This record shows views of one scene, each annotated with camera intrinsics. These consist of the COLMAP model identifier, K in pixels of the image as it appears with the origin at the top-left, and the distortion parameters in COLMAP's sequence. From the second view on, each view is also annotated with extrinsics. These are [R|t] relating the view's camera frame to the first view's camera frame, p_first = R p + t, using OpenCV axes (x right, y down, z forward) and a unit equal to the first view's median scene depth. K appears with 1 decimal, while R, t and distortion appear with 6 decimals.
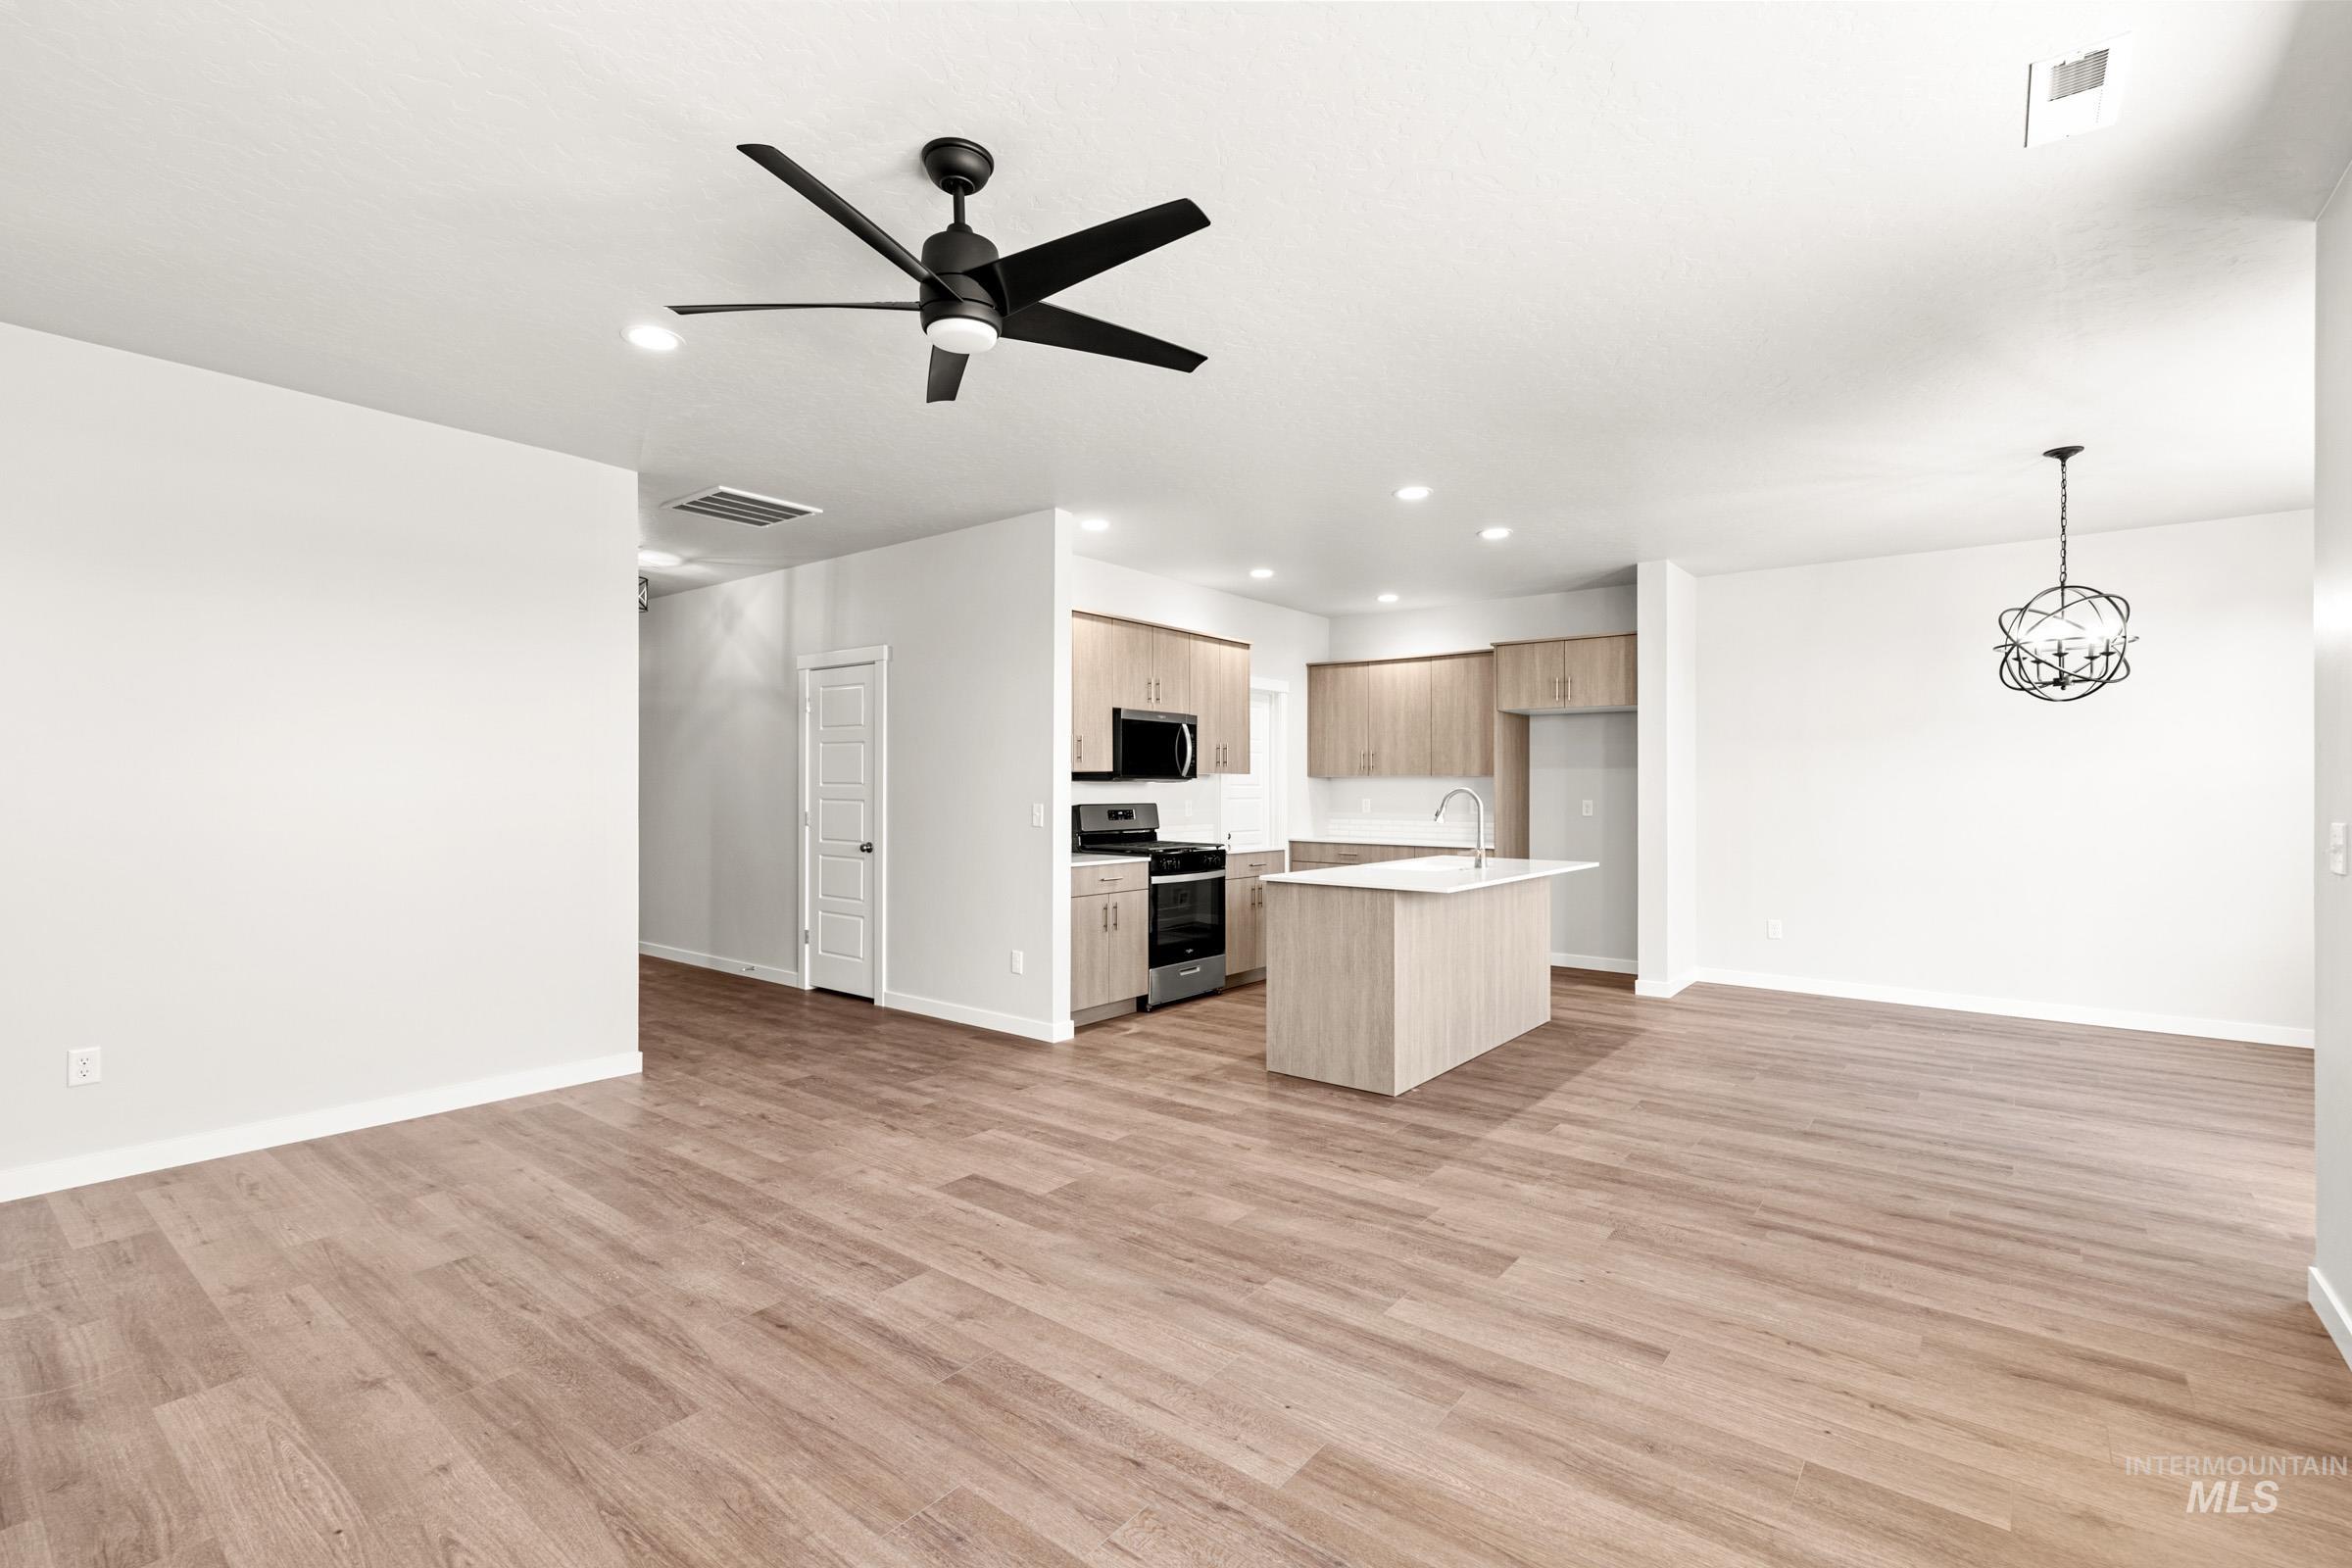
lens RADIAL K [[1041.7, 0, 1176.0], [0, 1041.7, 784.0], [0, 0, 1]] dist [0.001054, -0.000073]
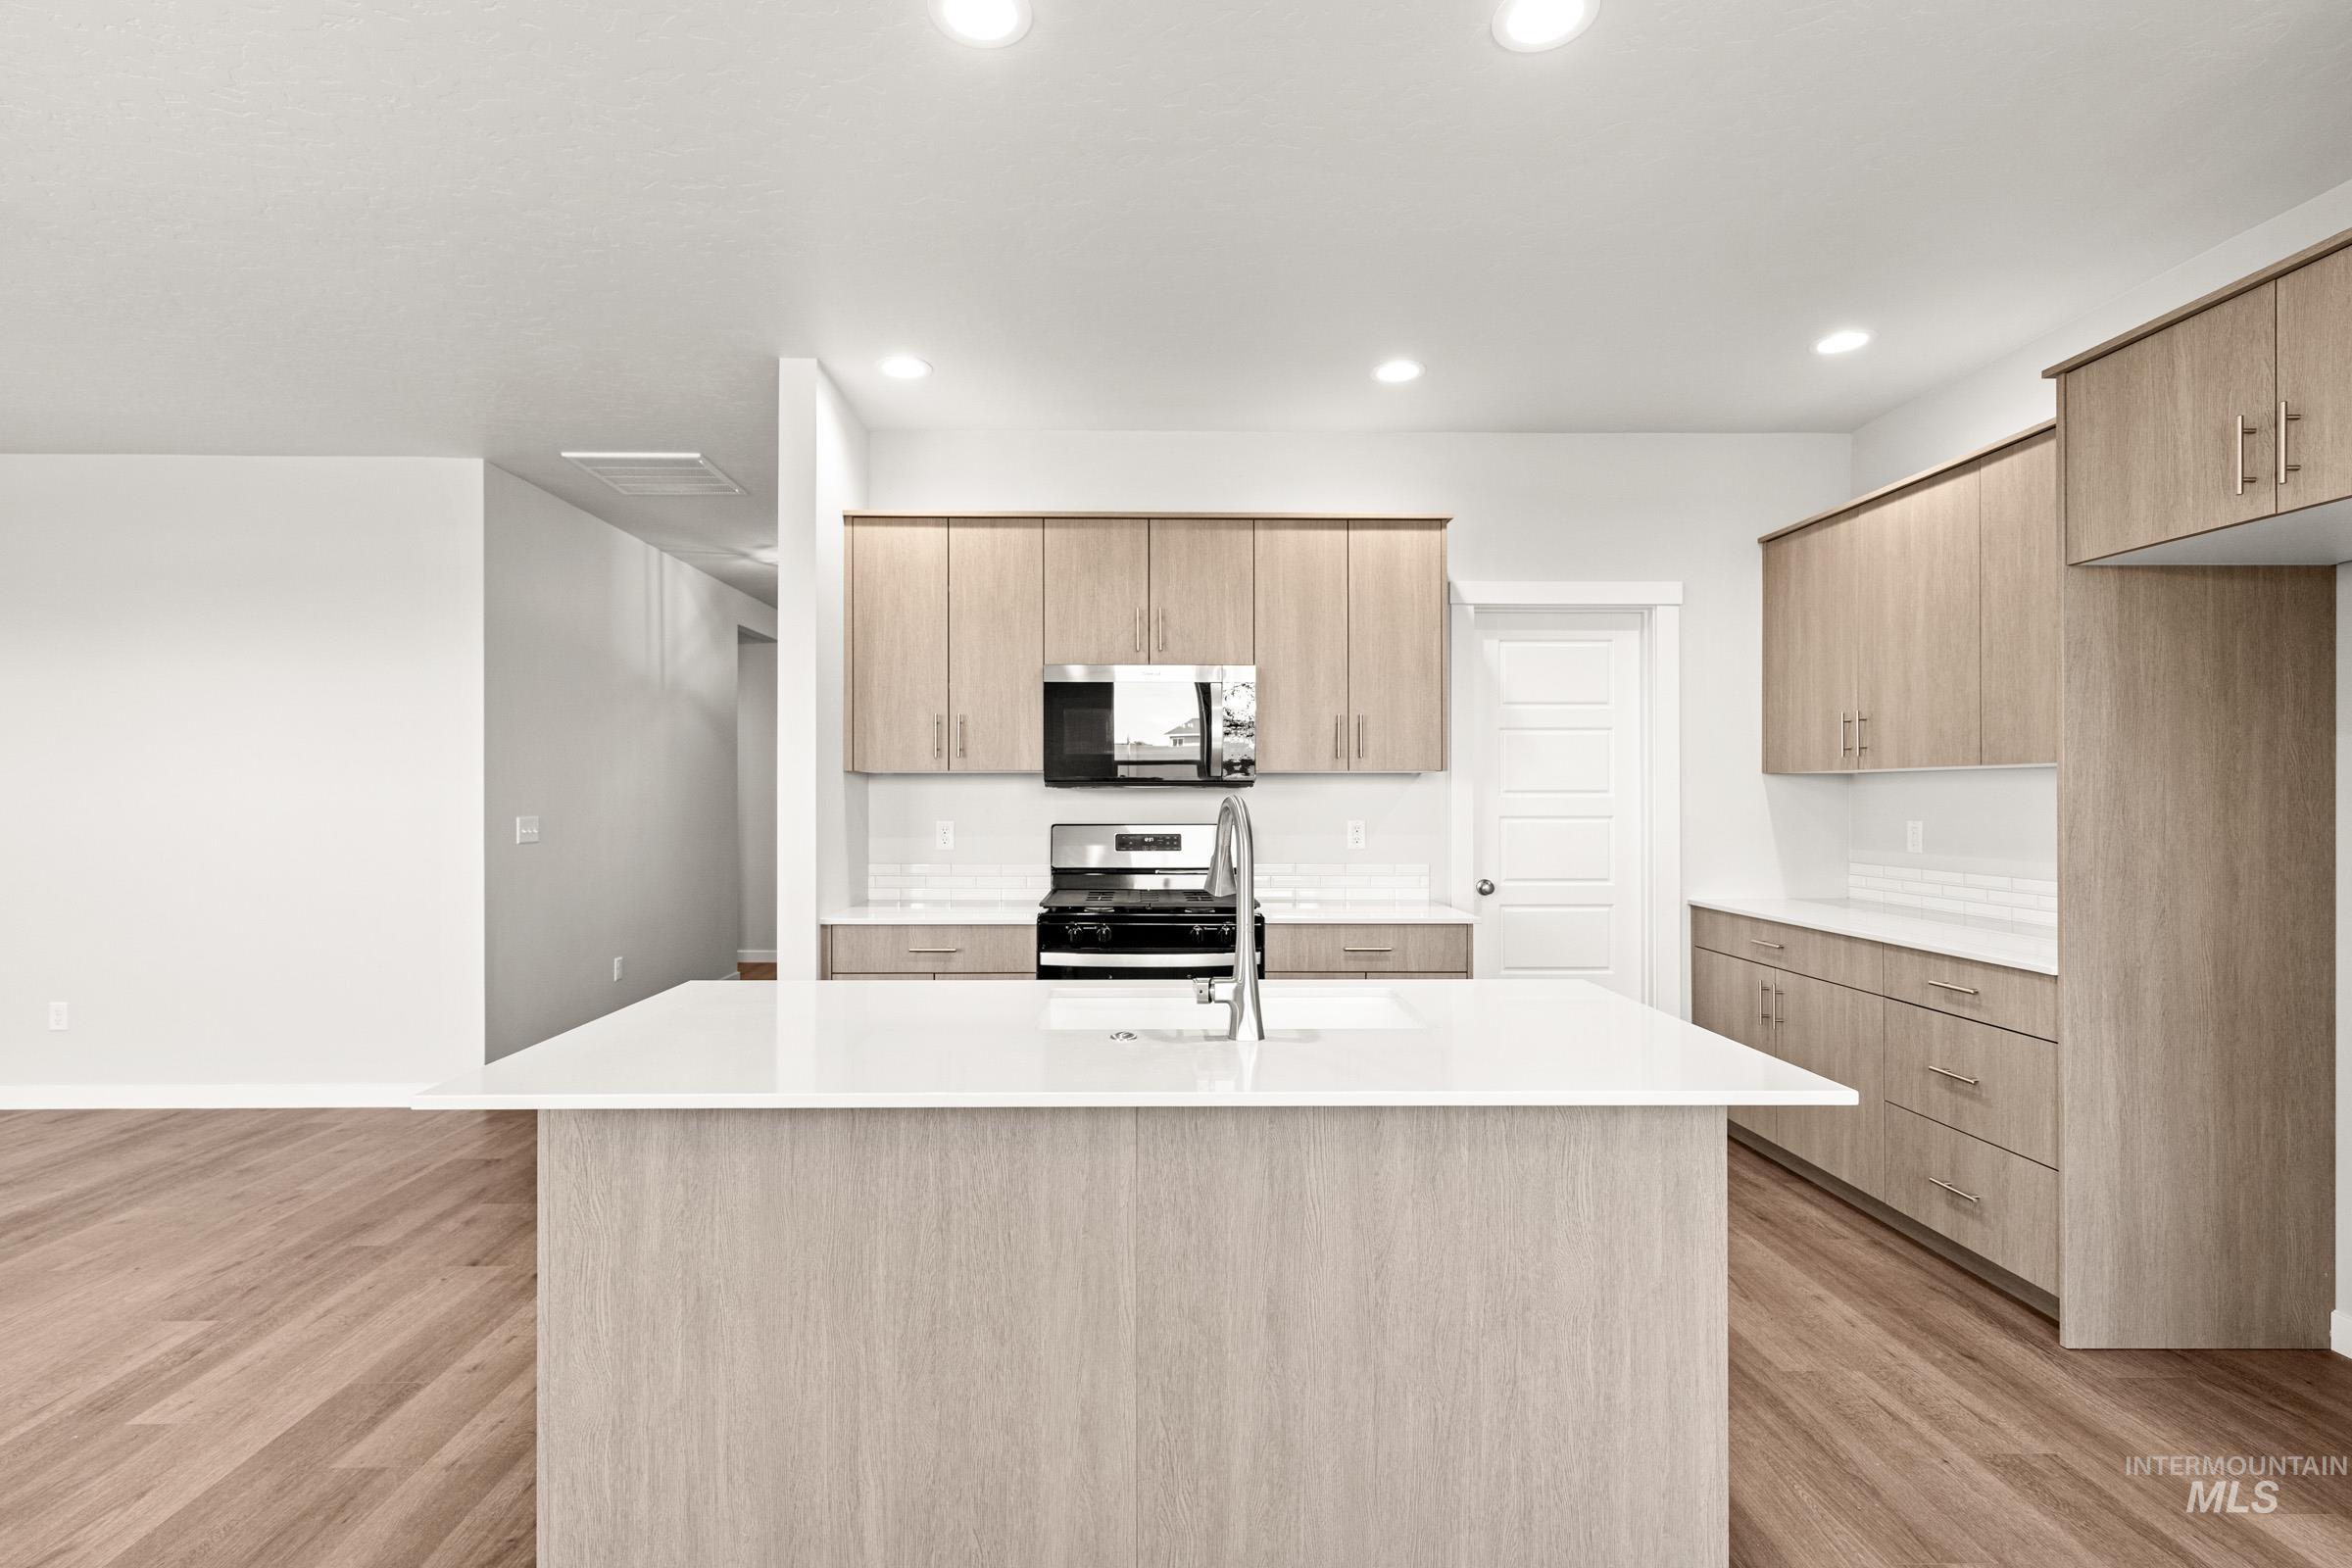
lens RADIAL K [[1083.7, 0, 1176.0], [0, 1083.7, 784.0], [0, 0, 1]] dist [0.020567, 0.000249]
pose [[0.629238, -0.010679, -0.777139, 0.536897], [0.002774, 0.999930, -0.011494, 0.003616], [0.777208, 0.005076, 0.629224, 0.744593]]
